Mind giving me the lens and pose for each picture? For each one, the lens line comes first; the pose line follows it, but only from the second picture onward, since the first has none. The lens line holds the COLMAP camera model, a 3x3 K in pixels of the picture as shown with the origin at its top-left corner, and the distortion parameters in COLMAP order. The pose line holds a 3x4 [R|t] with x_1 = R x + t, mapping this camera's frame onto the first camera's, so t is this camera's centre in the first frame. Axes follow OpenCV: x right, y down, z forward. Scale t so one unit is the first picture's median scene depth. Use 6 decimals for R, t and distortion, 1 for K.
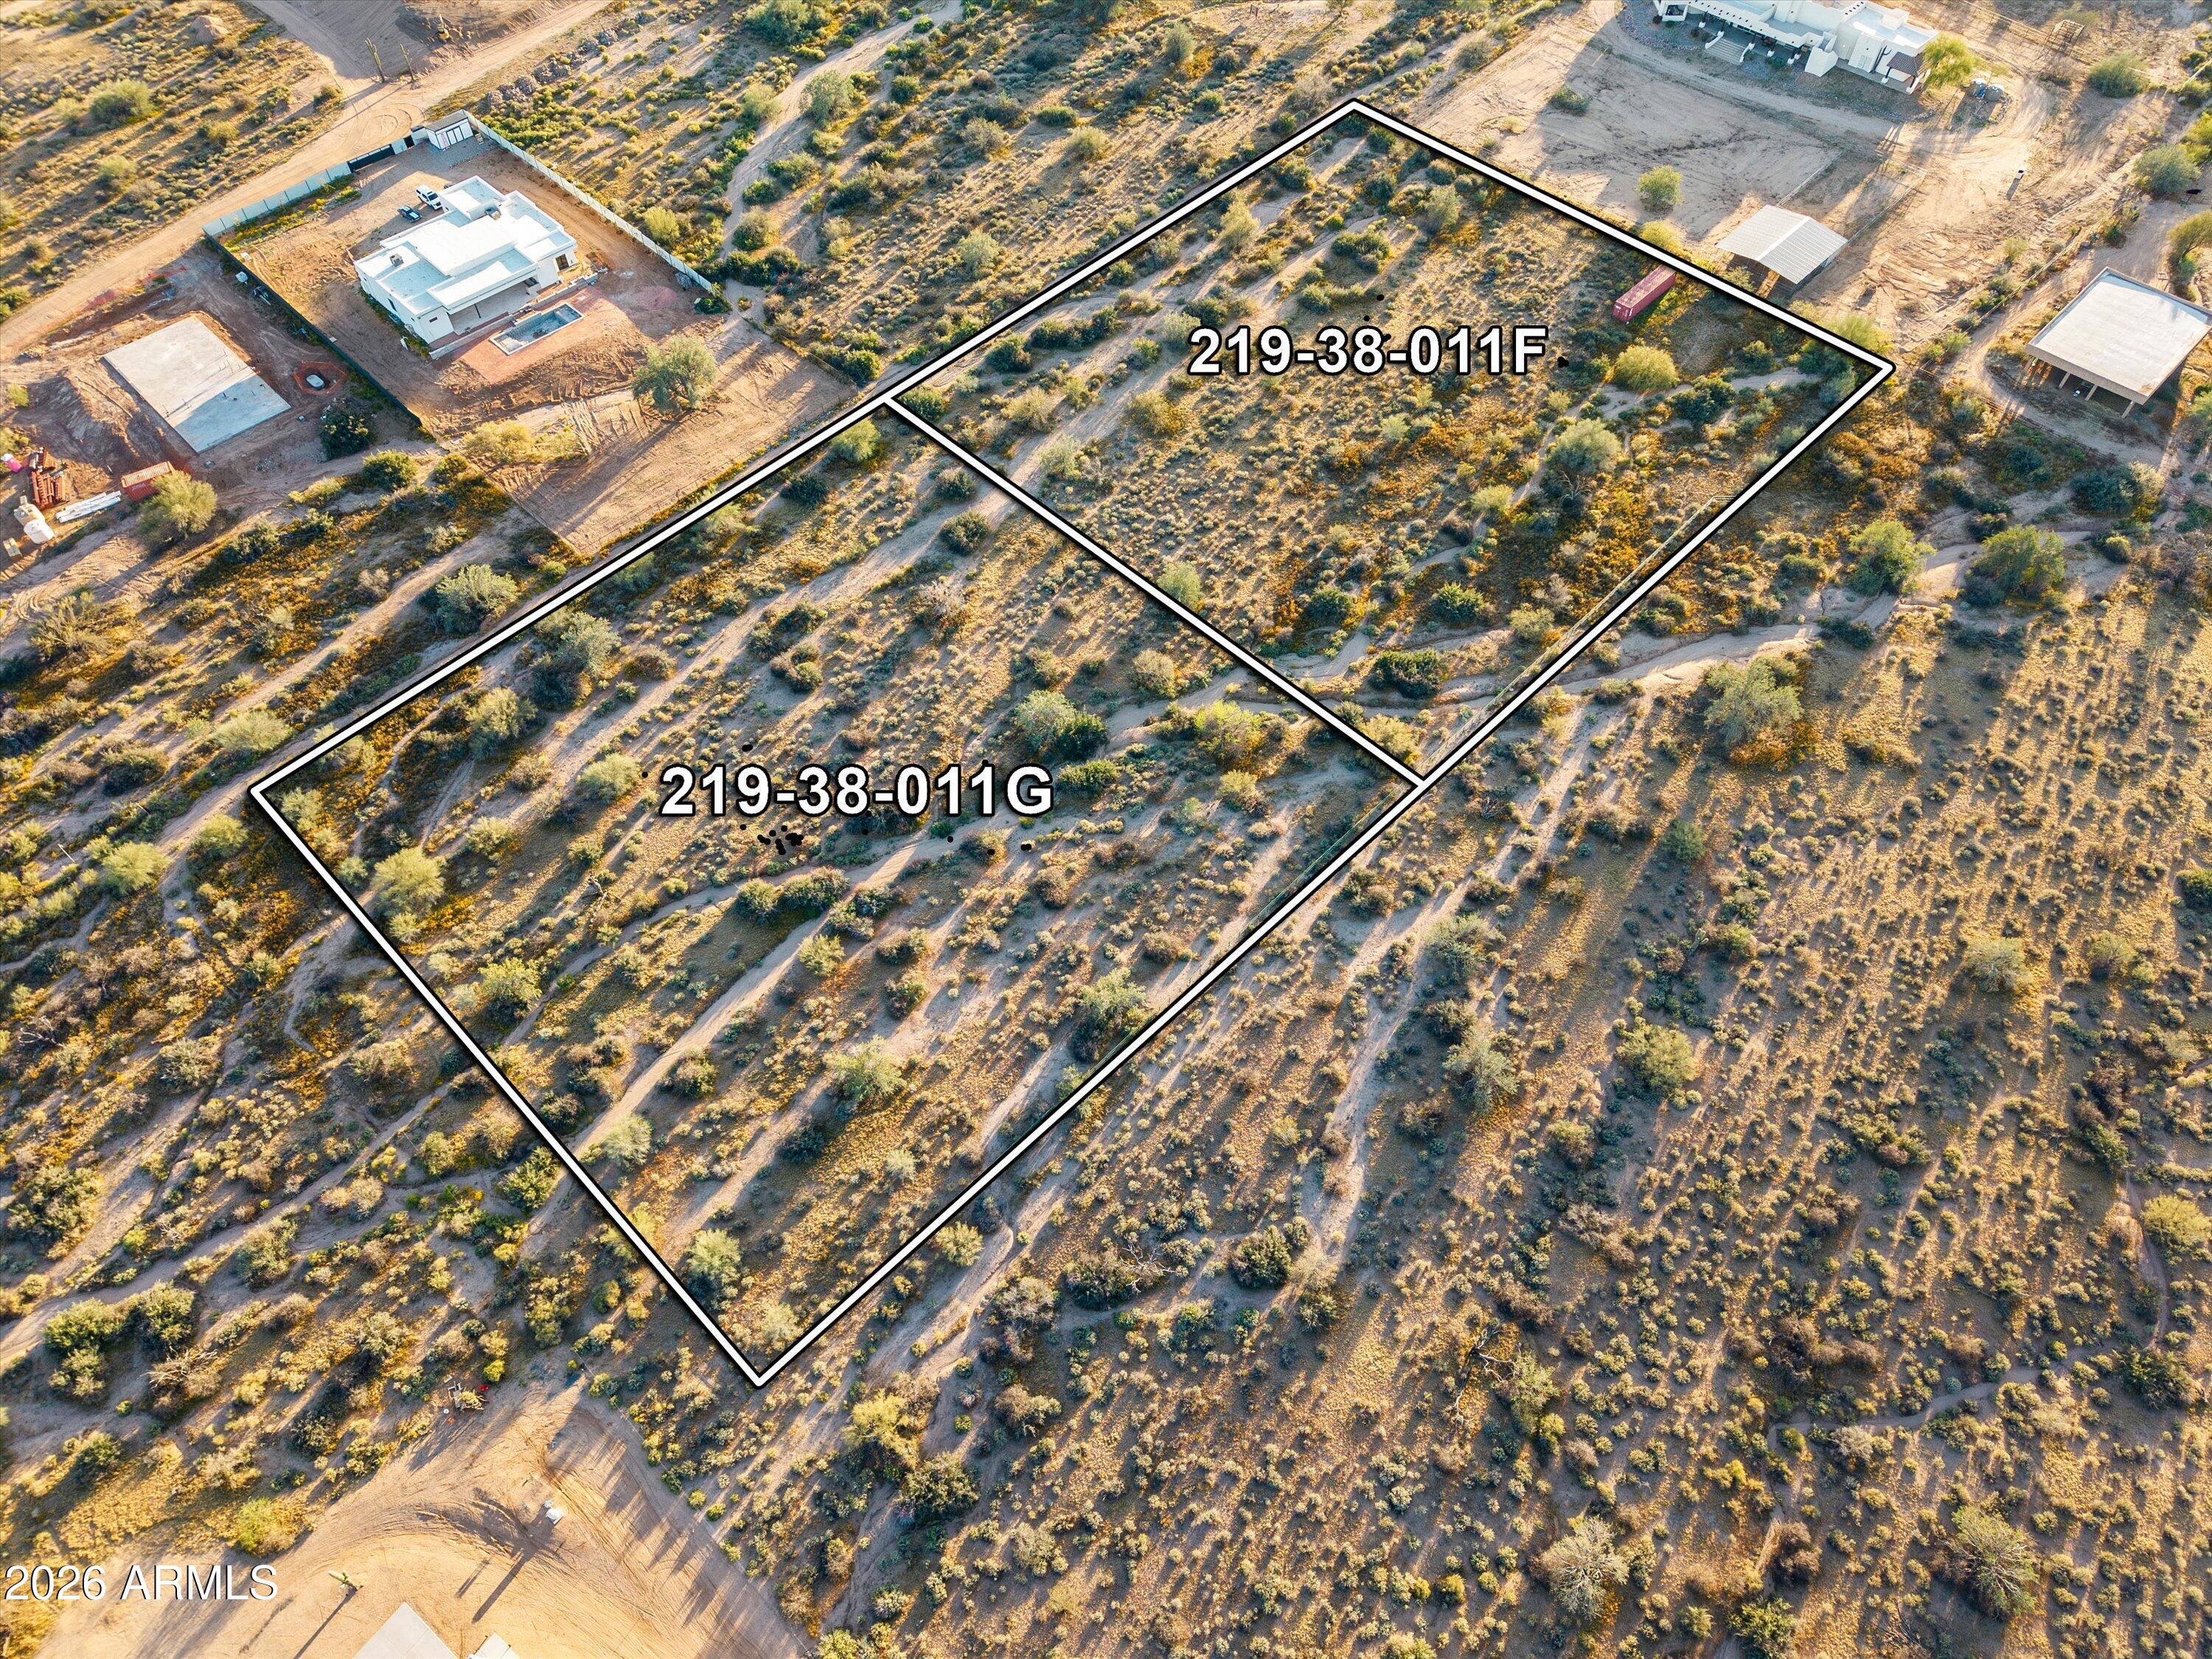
lens RADIAL K [[1484.5, 0, 1106.0], [0, 1484.5, 829.5], [0, 0, 1]] dist [0.010174, -0.006221]
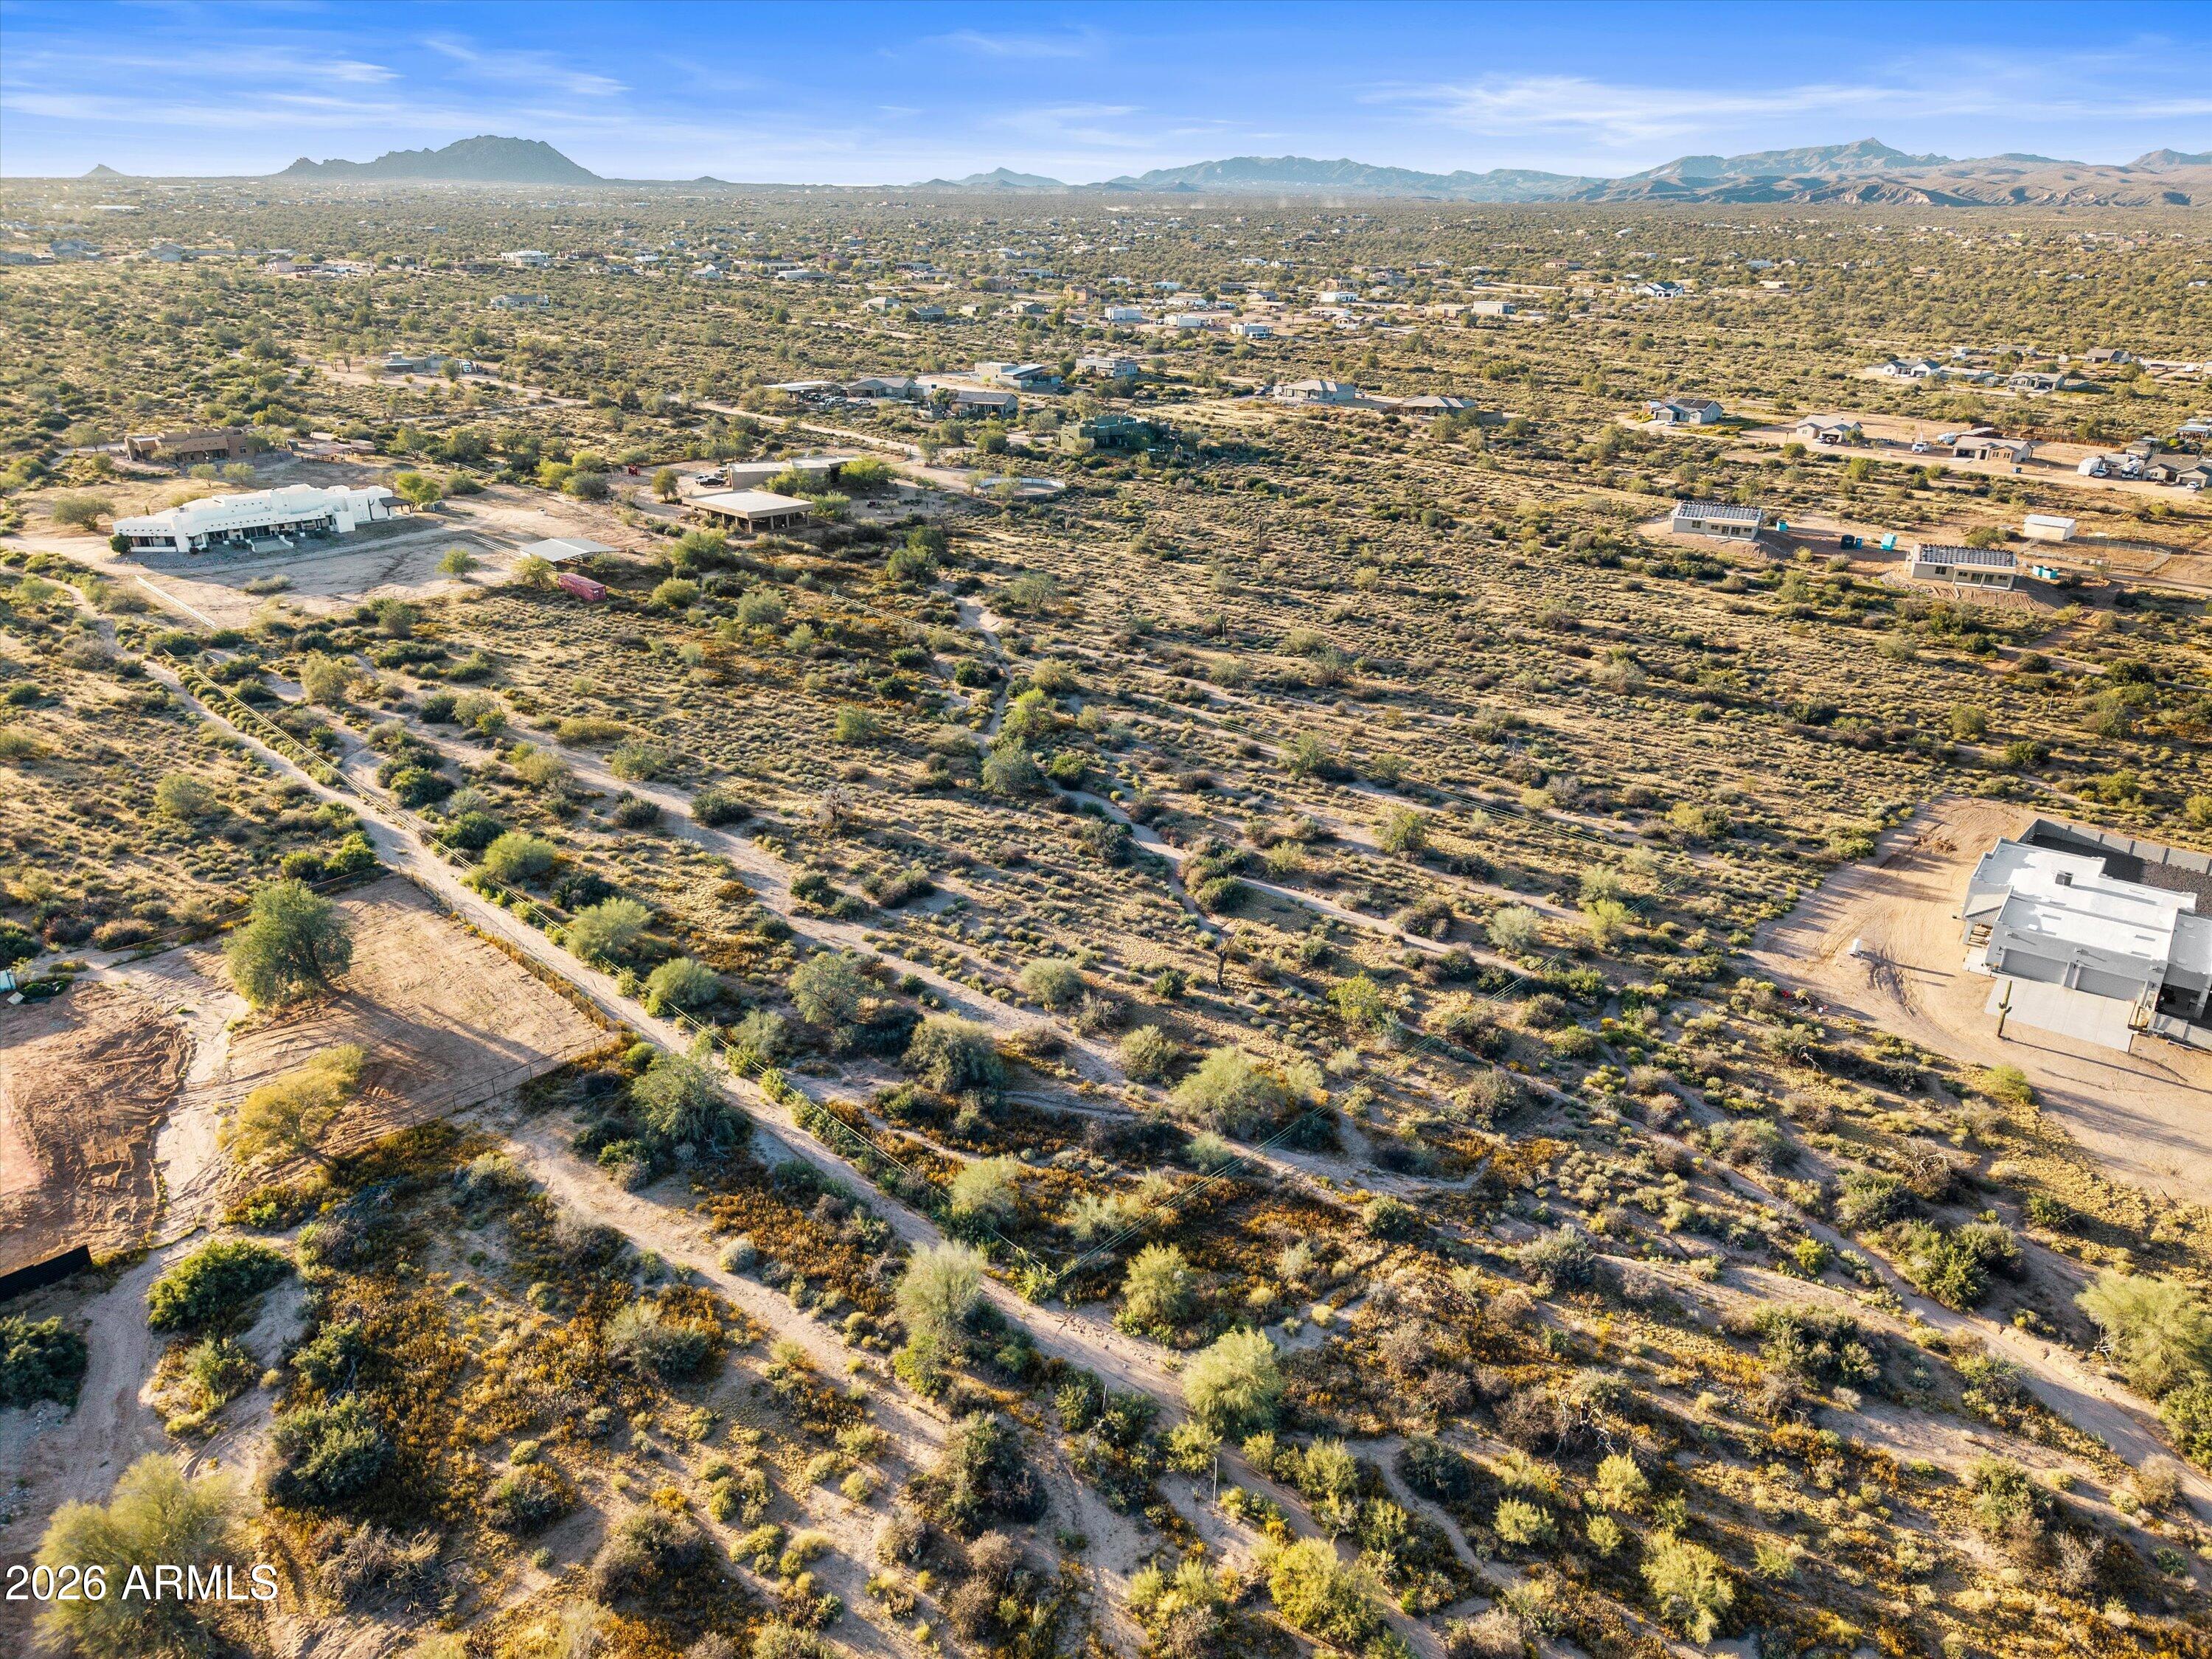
lens RADIAL K [[1484.5, 0, 1106.0], [0, 1484.5, 829.5], [0, 0, 1]] dist [0.010174, -0.006221]
pose [[-0.003928, -0.375102, 0.926975, -1.128385], [0.806466, 0.546910, 0.224726, -0.253714], [-0.591267, 0.748457, 0.300359, 0.747165]]
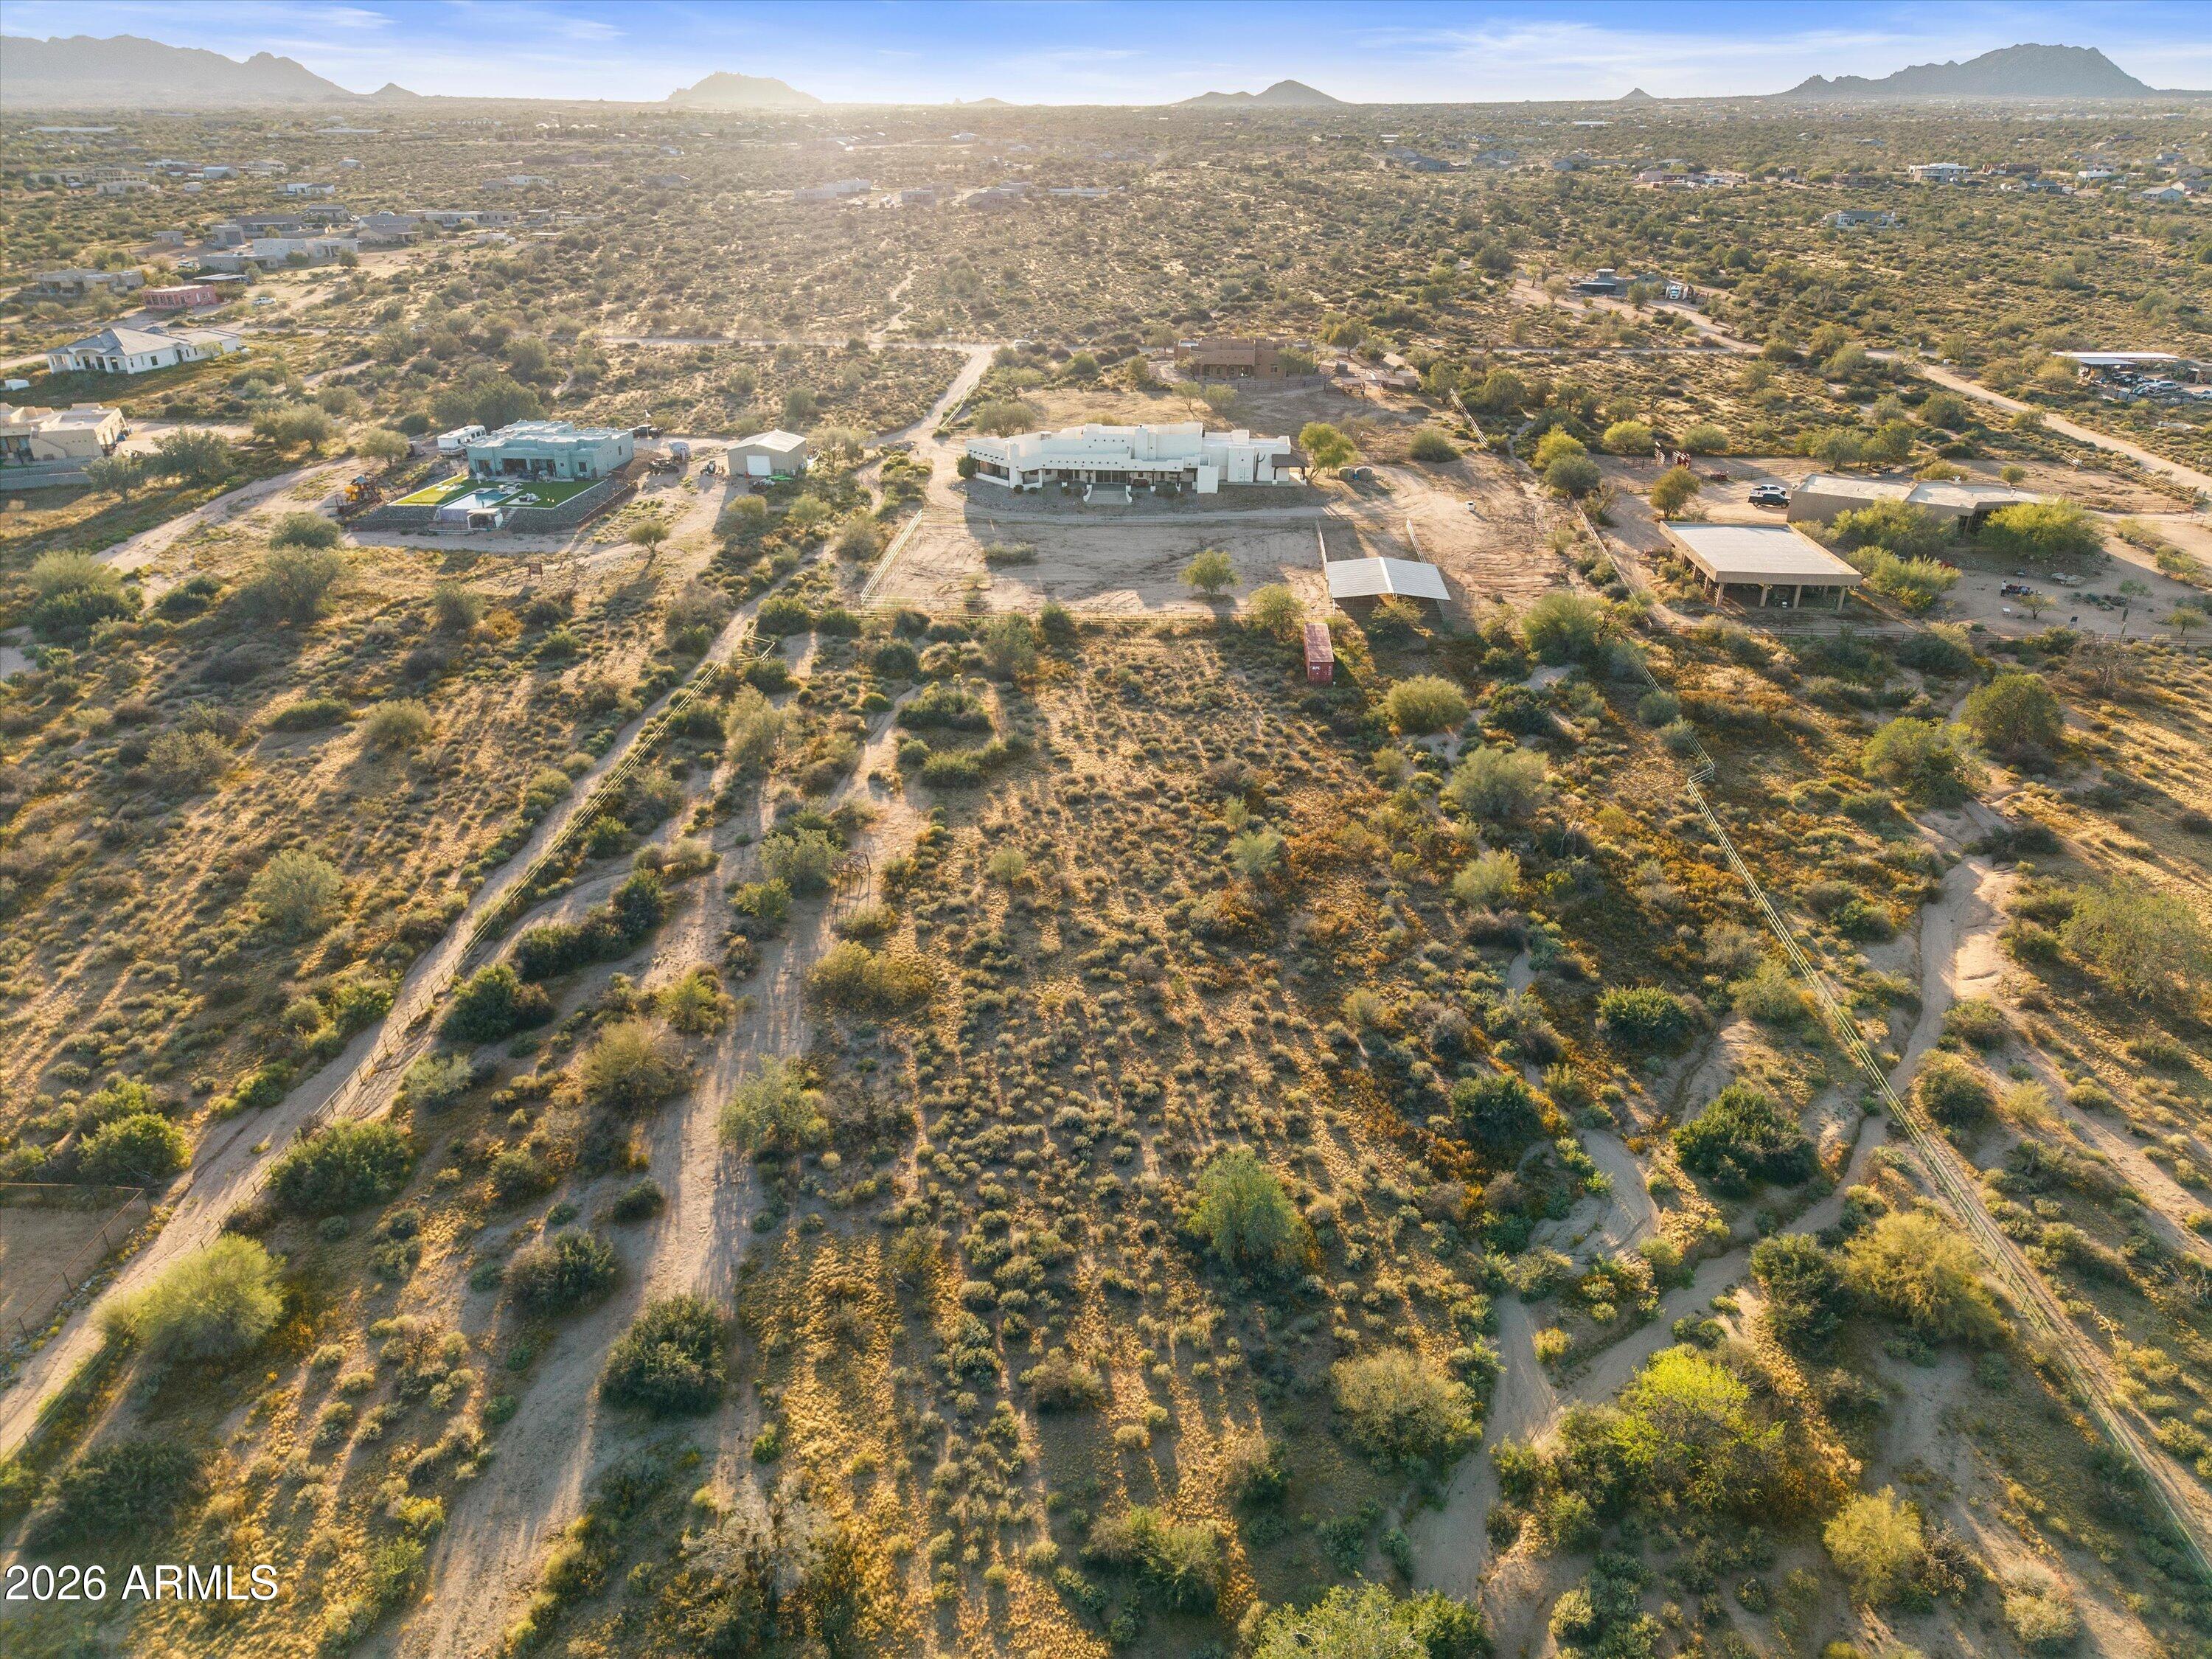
lens RADIAL K [[1477.1, 0, 1111.8], [0, 1477.1, 821.0], [0, 0, 1]] dist [0.026111, -0.021158]
pose [[0.759245, -0.266132, 0.593902, -0.241068], [0.522016, 0.794000, -0.311549, -0.164350], [-0.388646, 0.546568, 0.741767, 0.750065]]
